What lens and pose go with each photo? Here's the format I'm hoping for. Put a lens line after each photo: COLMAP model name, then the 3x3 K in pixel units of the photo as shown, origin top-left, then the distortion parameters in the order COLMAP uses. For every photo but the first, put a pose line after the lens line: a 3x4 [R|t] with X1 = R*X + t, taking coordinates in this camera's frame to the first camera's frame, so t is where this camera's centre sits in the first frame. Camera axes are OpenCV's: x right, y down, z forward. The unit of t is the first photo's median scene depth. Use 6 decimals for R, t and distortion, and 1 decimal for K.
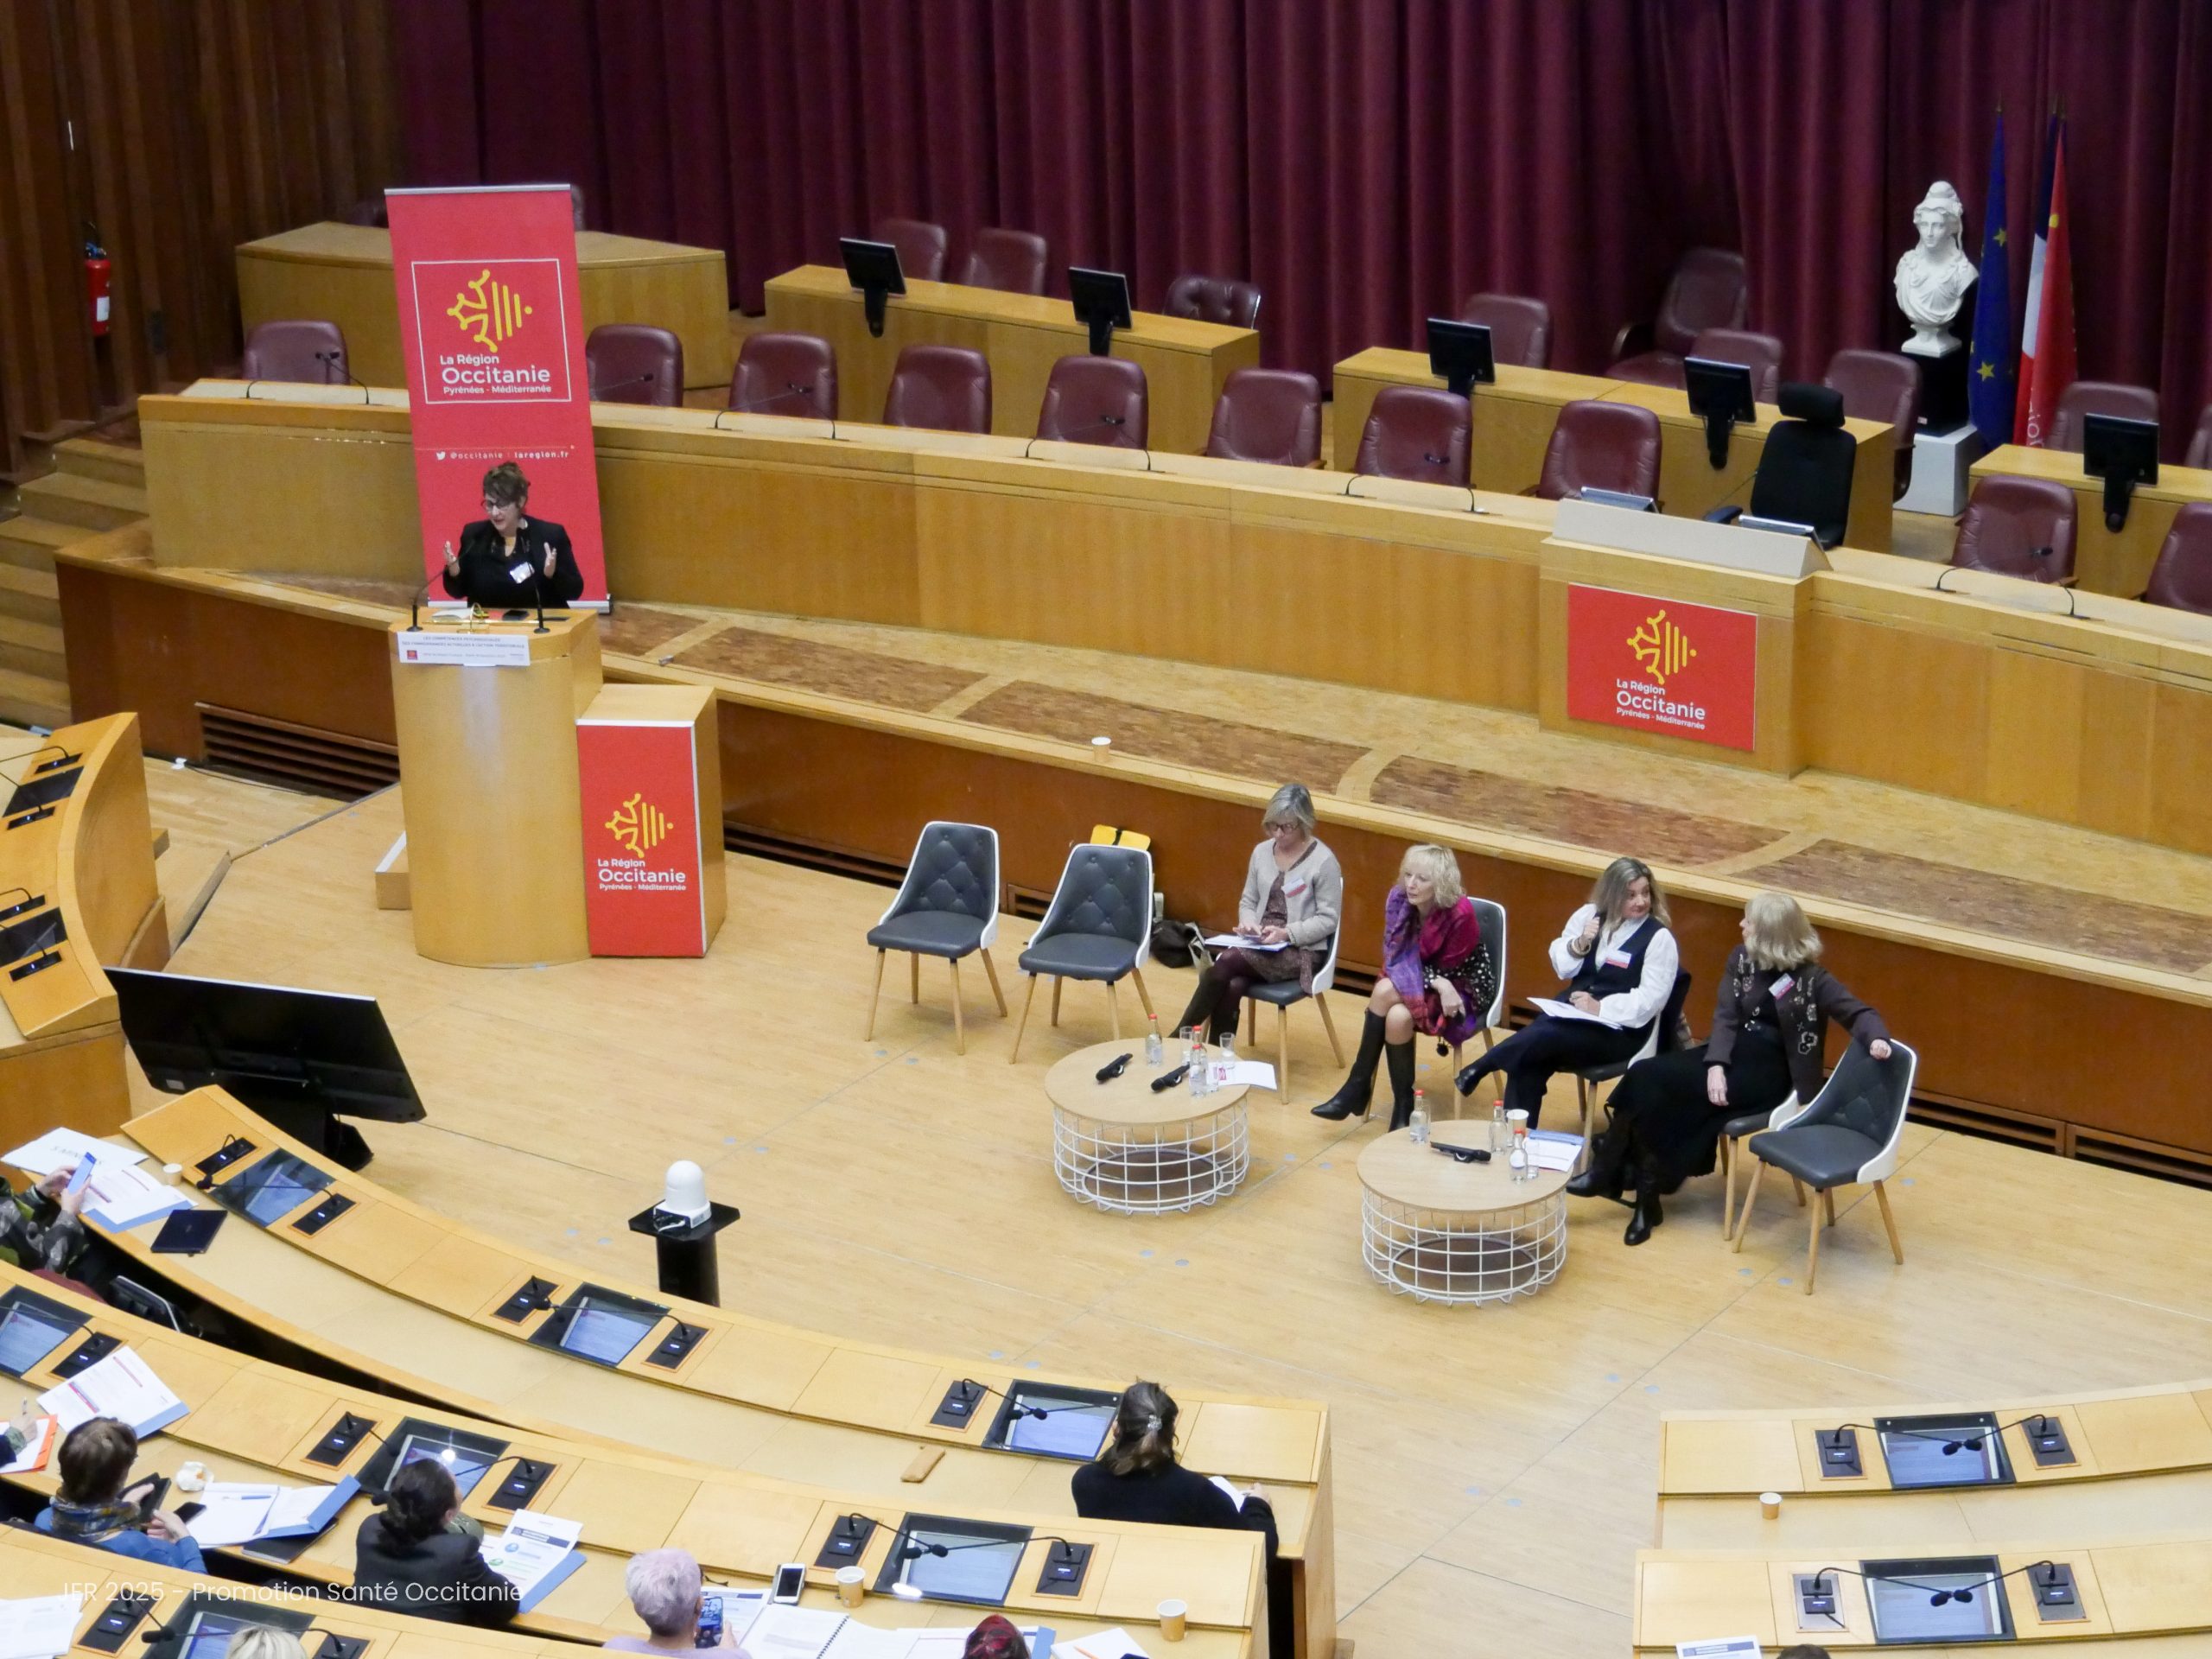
lens RADIAL K [[5162.5, 0, 1111.1], [0, 5162.5, 825.7], [0, 0, 1]] dist [0.096882, 0.000000]
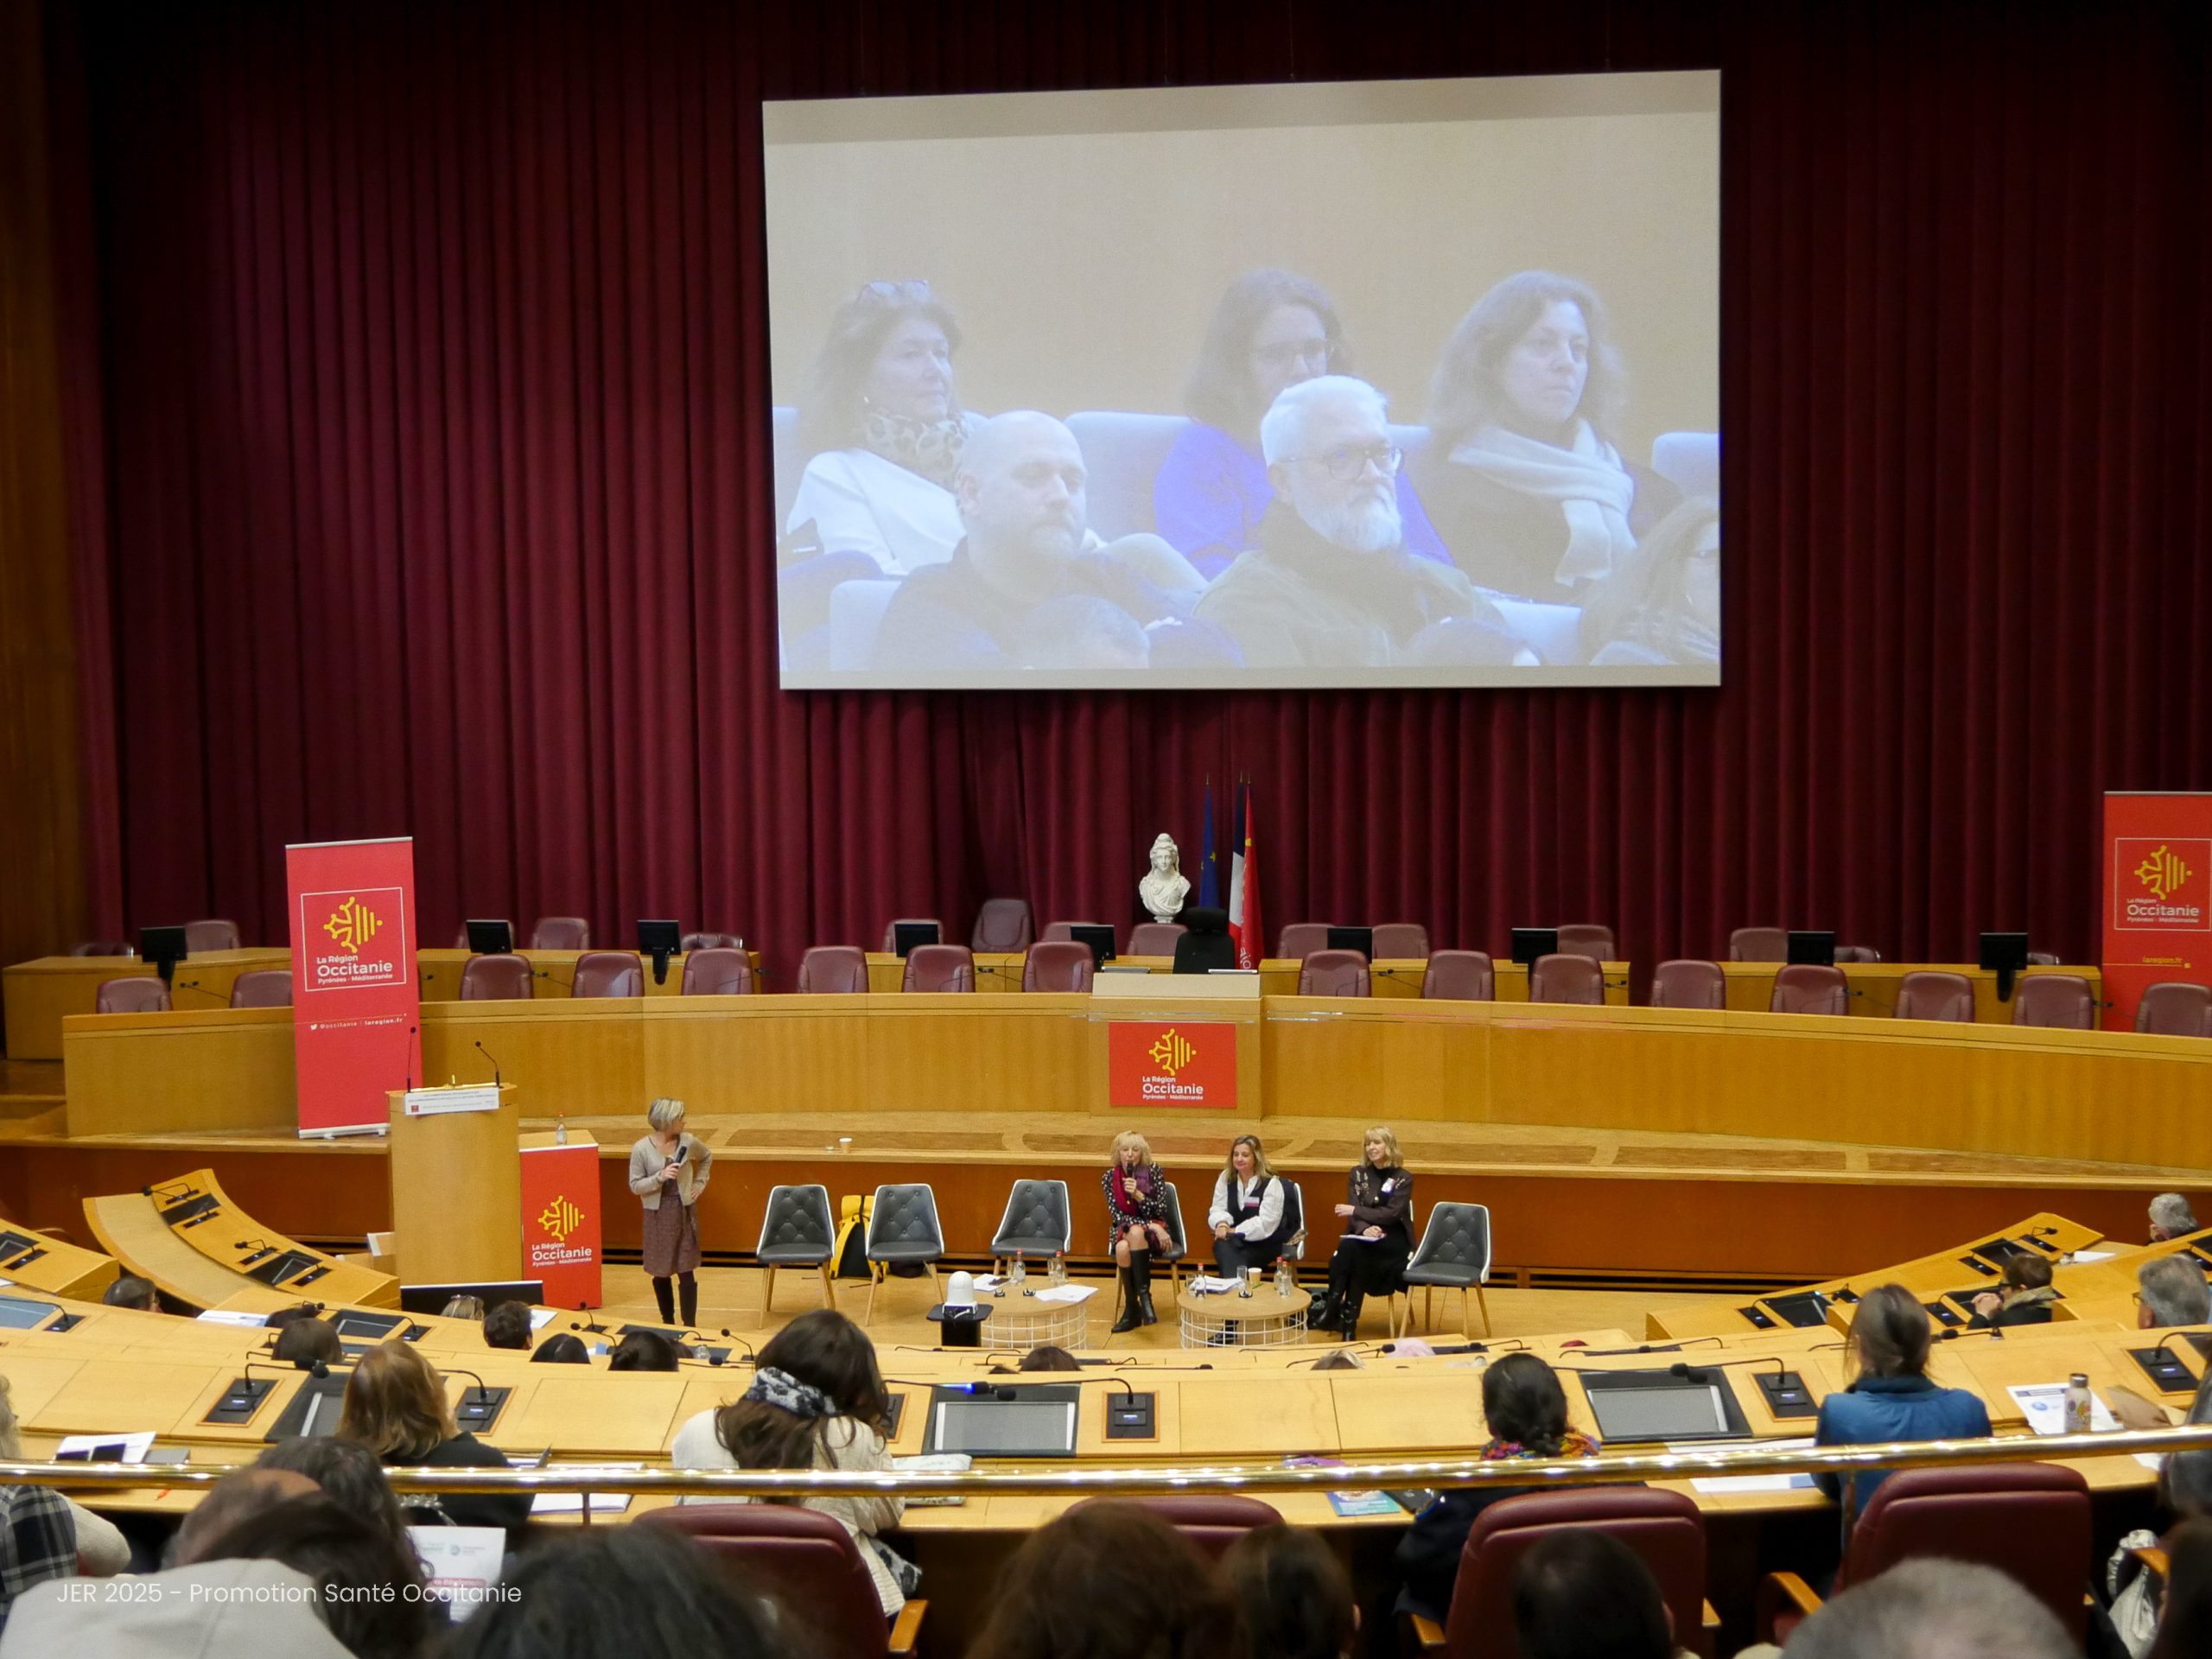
lens RADIAL K [[2988.3, 0, 1152.0], [0, 2988.3, 803.9], [0, 0, 1]] dist [0.027231, 0.000000]
pose [[0.900456, -0.025750, 0.434185, -0.289442], [0.140037, 0.962255, -0.233354, 0.103110], [-0.411788, 0.270927, 0.870074, 0.136117]]
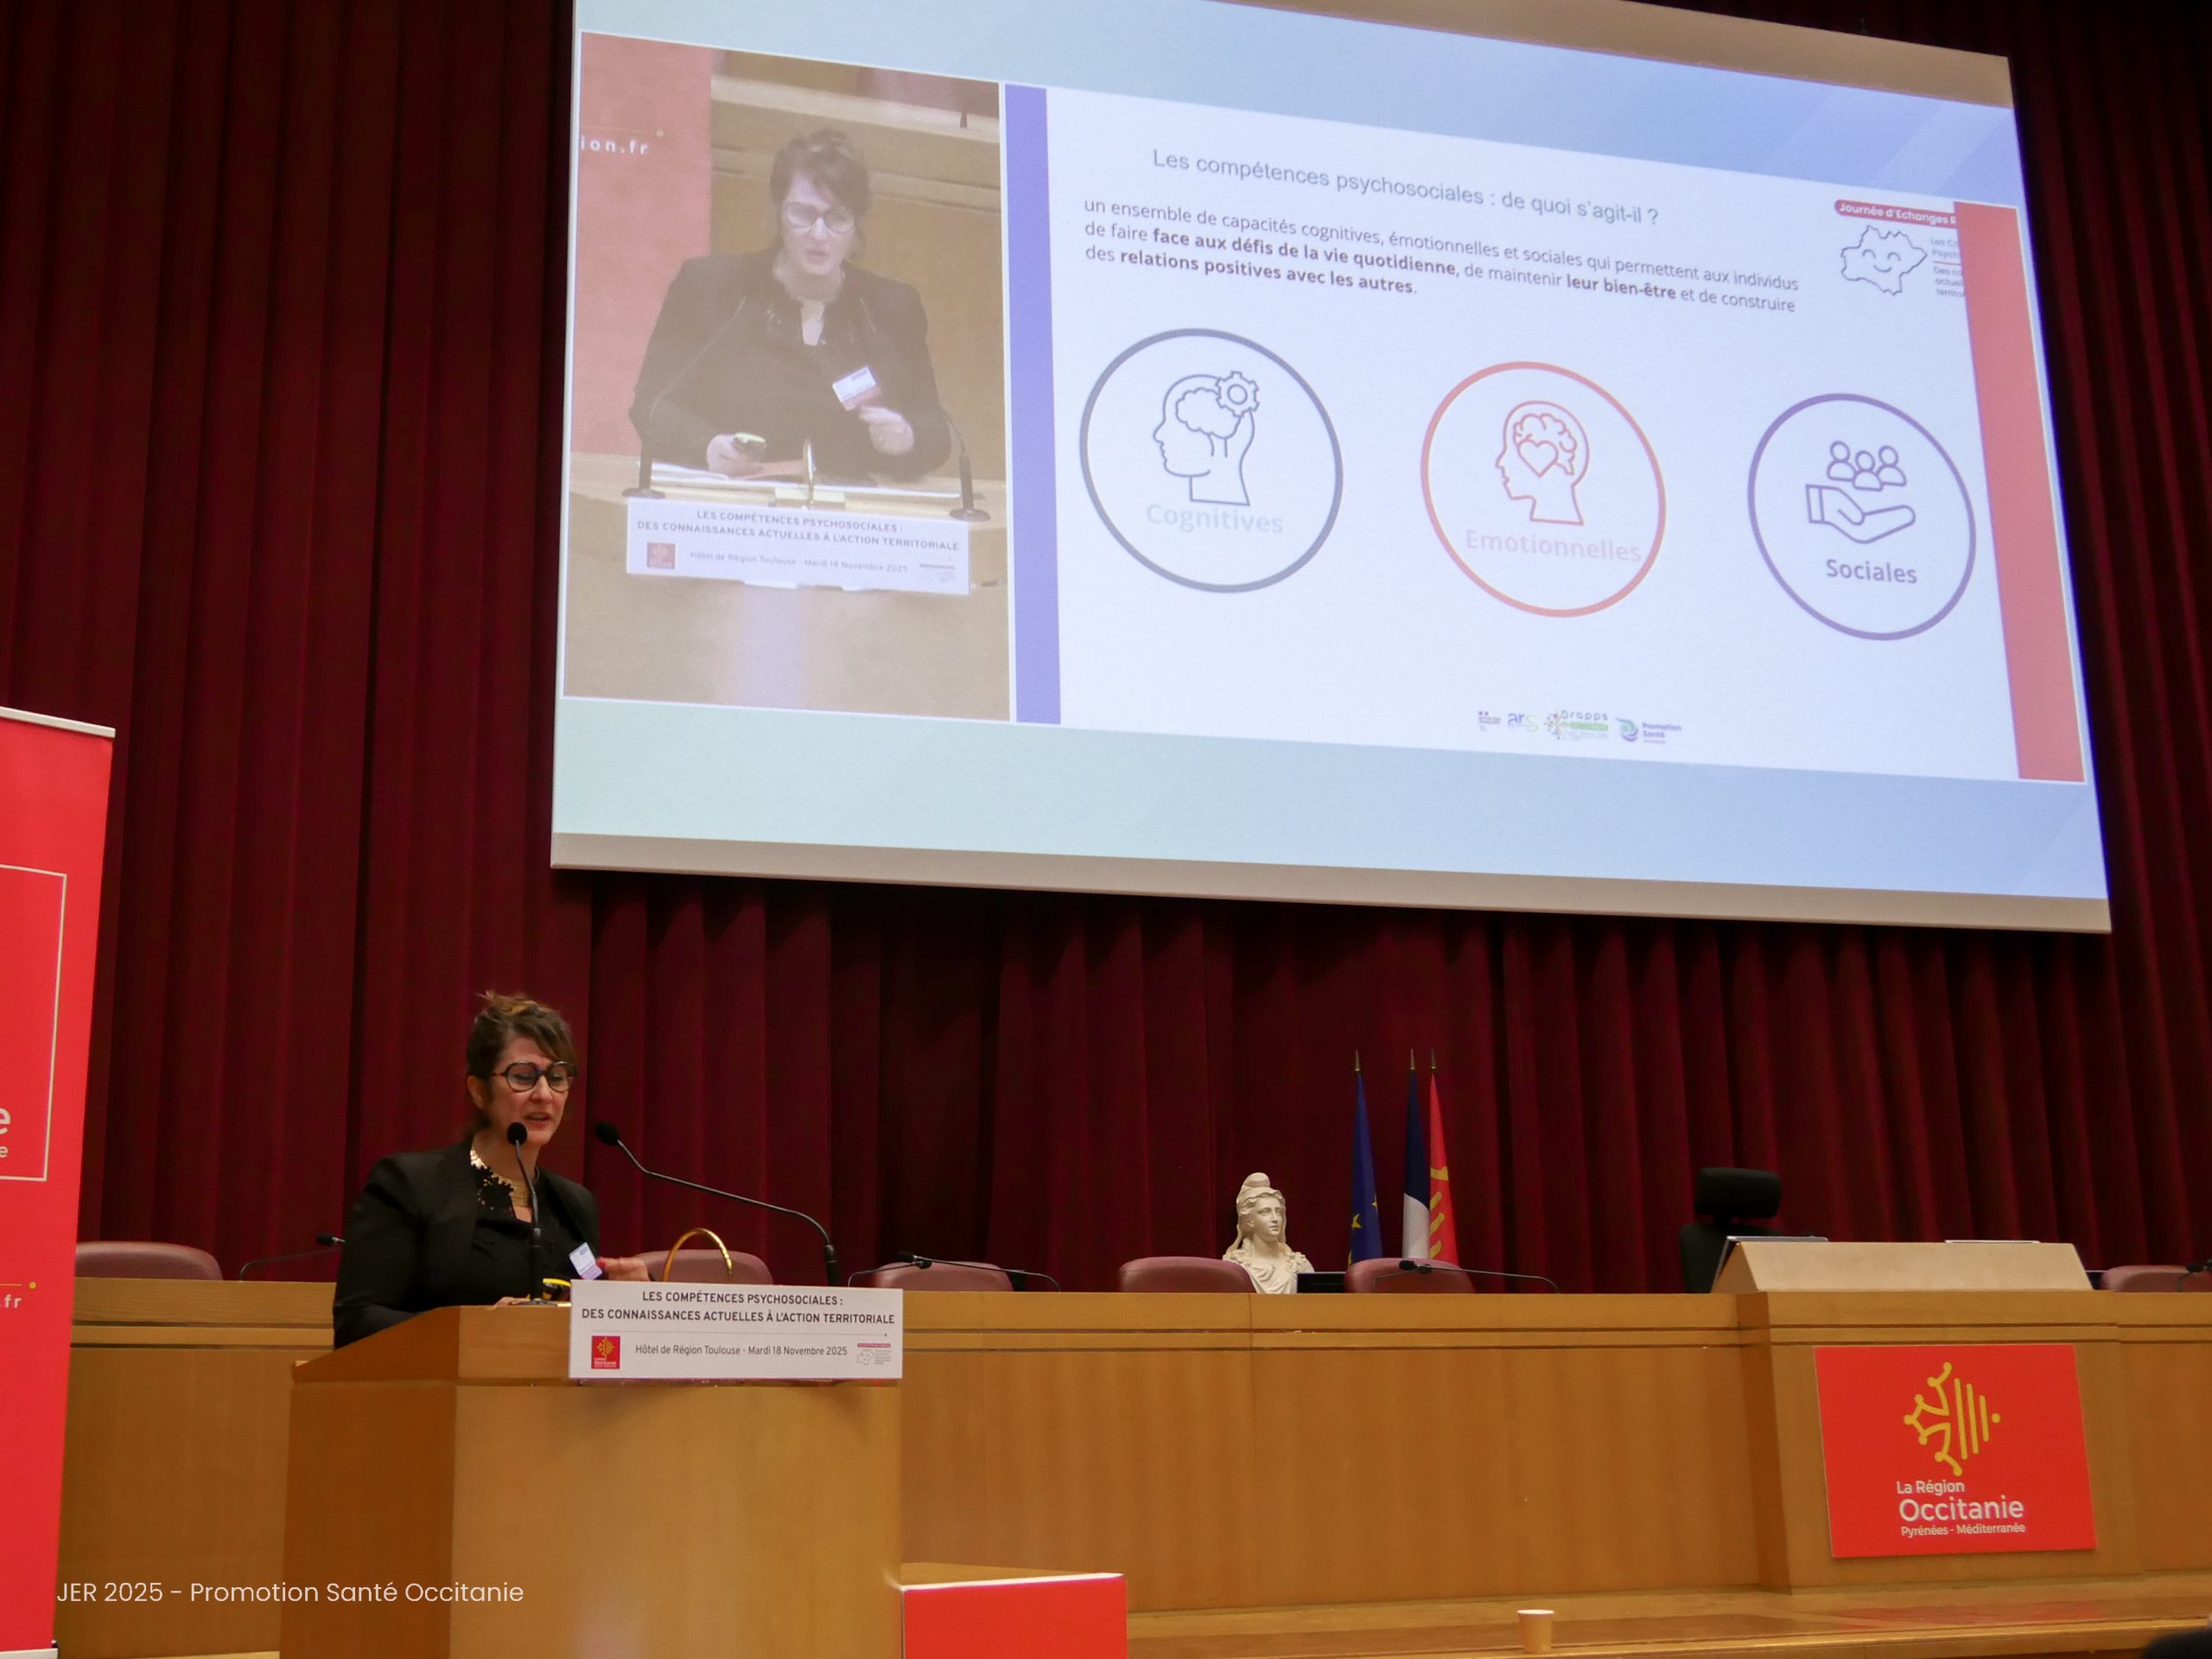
lens RADIAL K [[2460.4, 0, 925.1], [0, 2460.4, 890.0], [0, 0, 1]] dist [-0.031870, 0.000000]
pose [[0.663181, 0.179767, 0.726550, -0.220265], [0.255154, 0.858277, -0.445260, 0.014501], [-0.703624, 0.480670, 0.523325, 0.822317]]
